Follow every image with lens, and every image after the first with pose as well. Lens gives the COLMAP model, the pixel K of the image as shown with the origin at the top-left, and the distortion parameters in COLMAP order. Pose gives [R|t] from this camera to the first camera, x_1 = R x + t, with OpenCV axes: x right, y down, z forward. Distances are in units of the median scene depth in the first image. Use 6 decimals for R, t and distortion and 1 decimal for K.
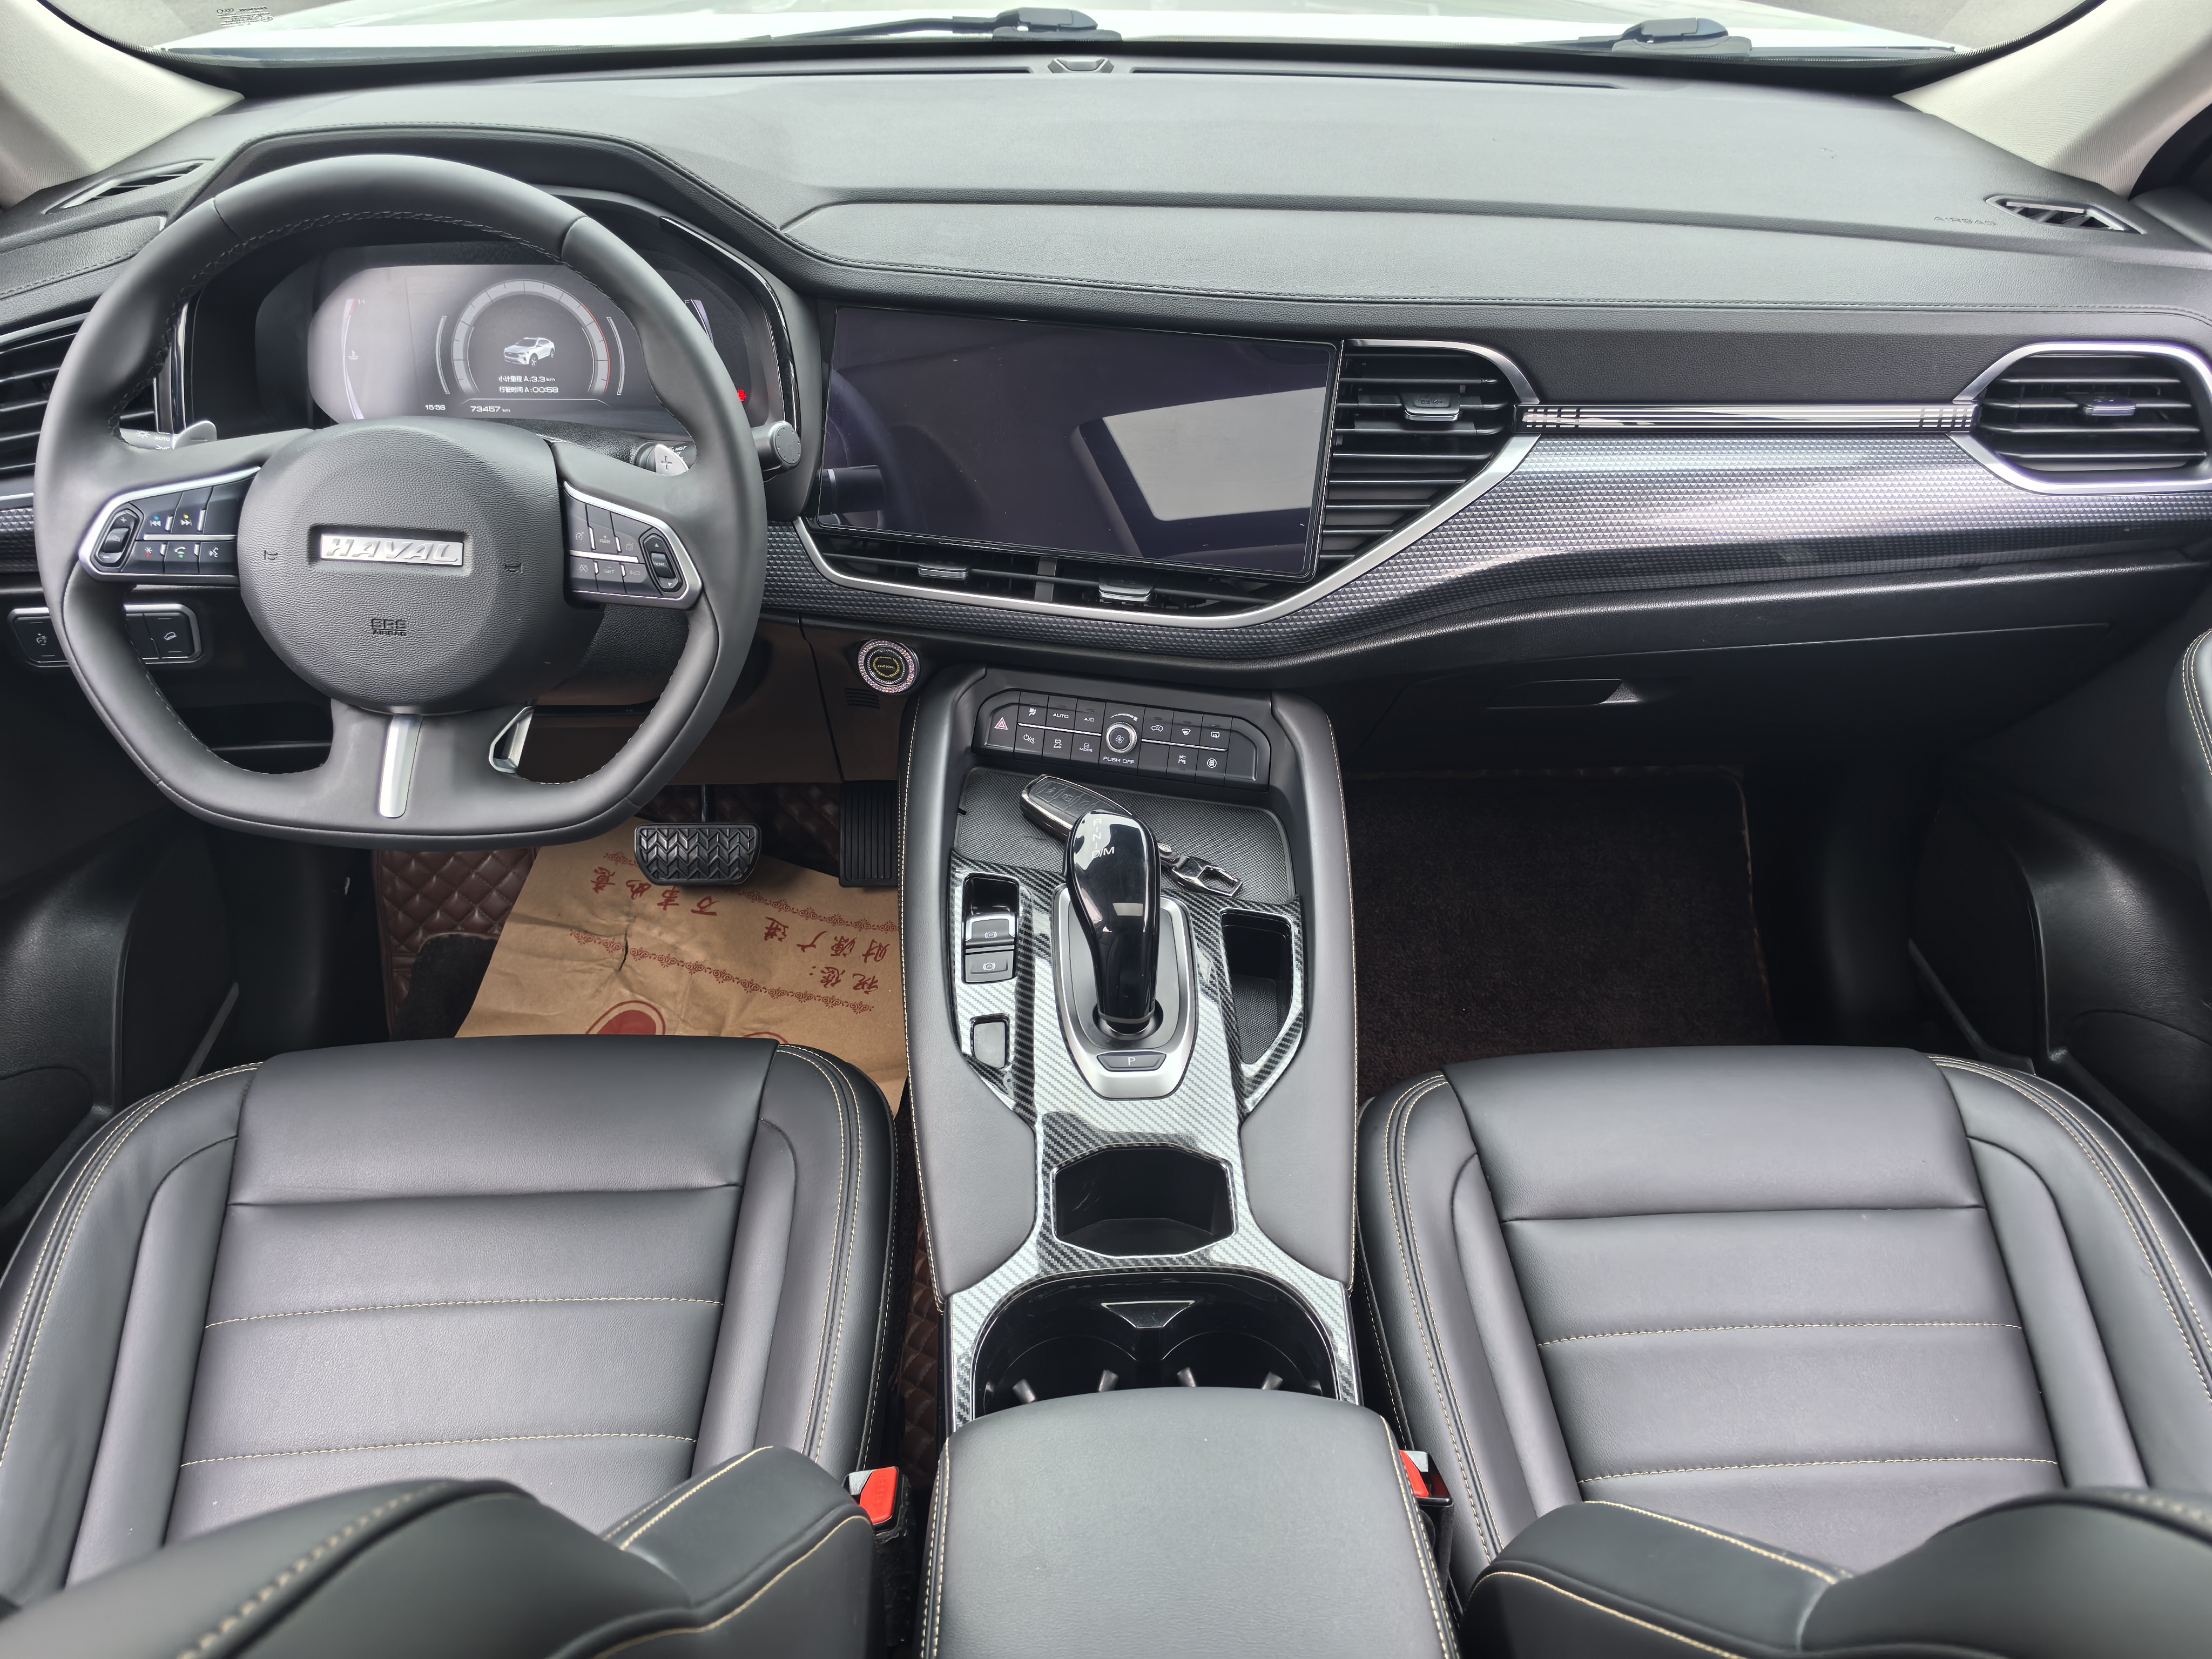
lens RADIAL K [[1757.8, 0, 1106.0], [0, 1757.8, 829.5], [0, 0, 1]] dist [0.104622, -0.159843]
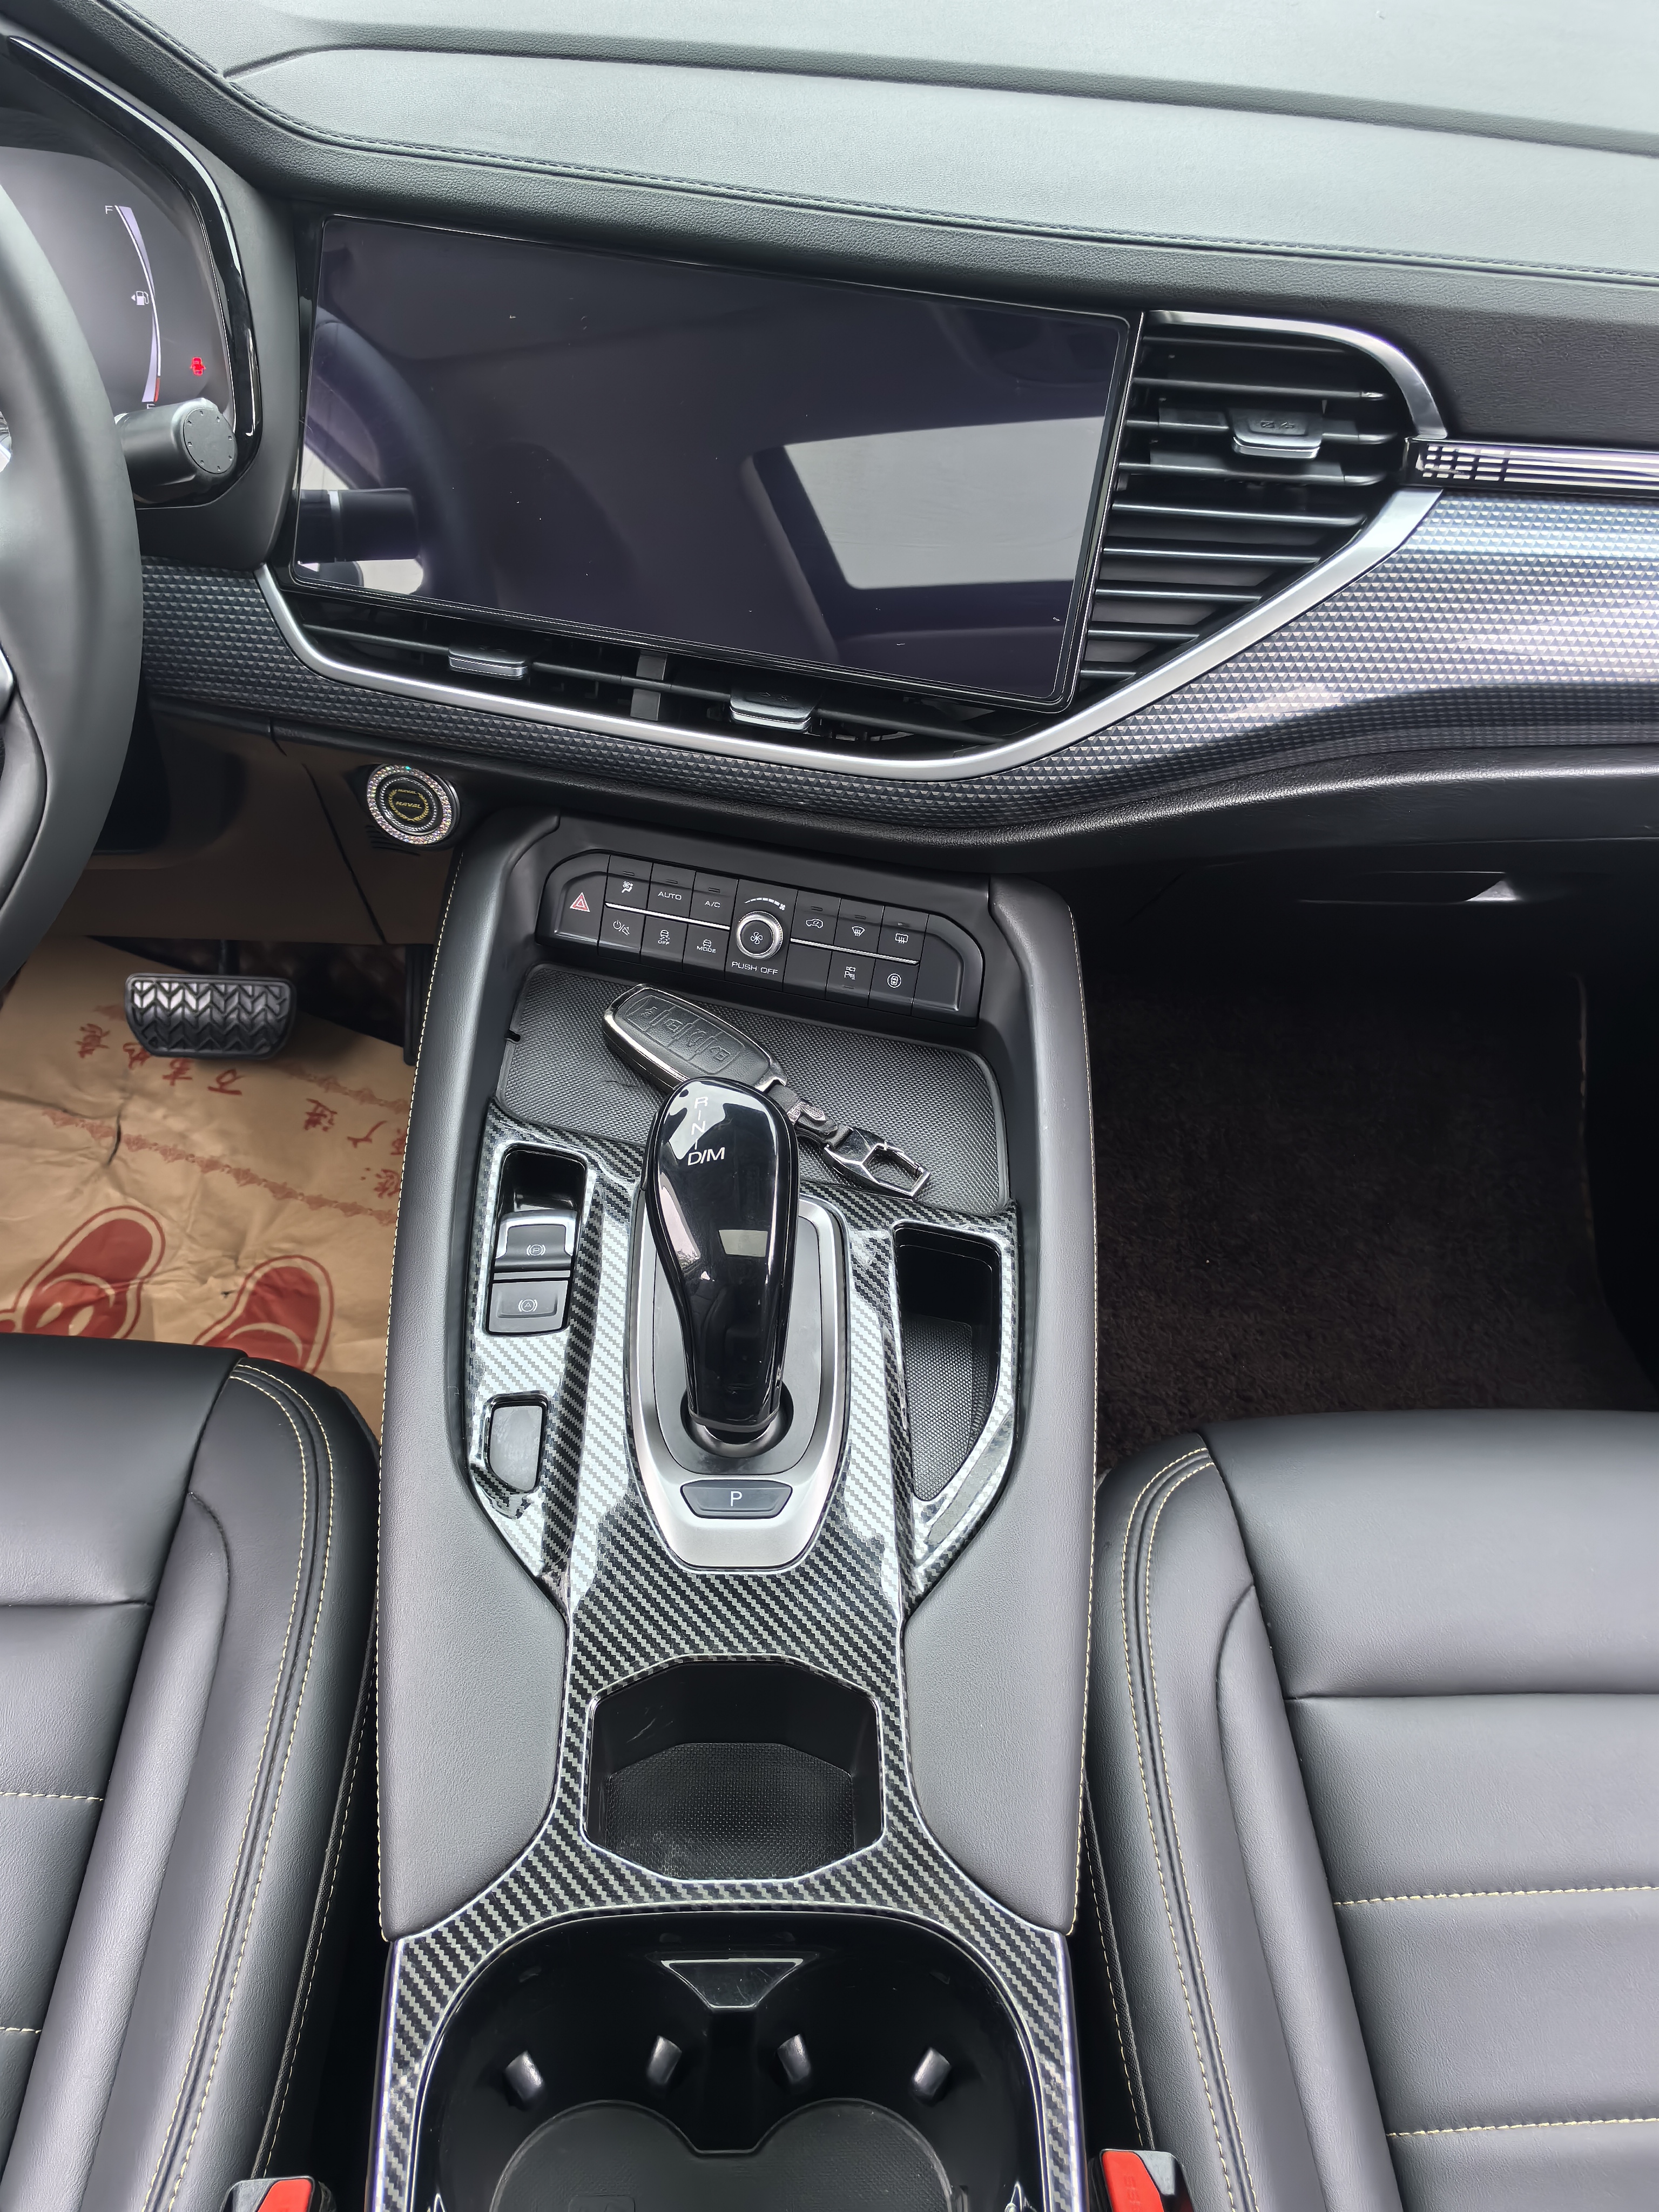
lens RADIAL K [[1728.5, 0, 829.5], [0, 1728.5, 1106.0], [0, 0, 1]] dist [0.066317, -0.086872]
pose [[0.998828, 0.043615, 0.020995, 0.025202], [-0.045852, 0.991518, 0.121610, -0.071801], [-0.015513, -0.122430, 0.992356, 0.363454]]
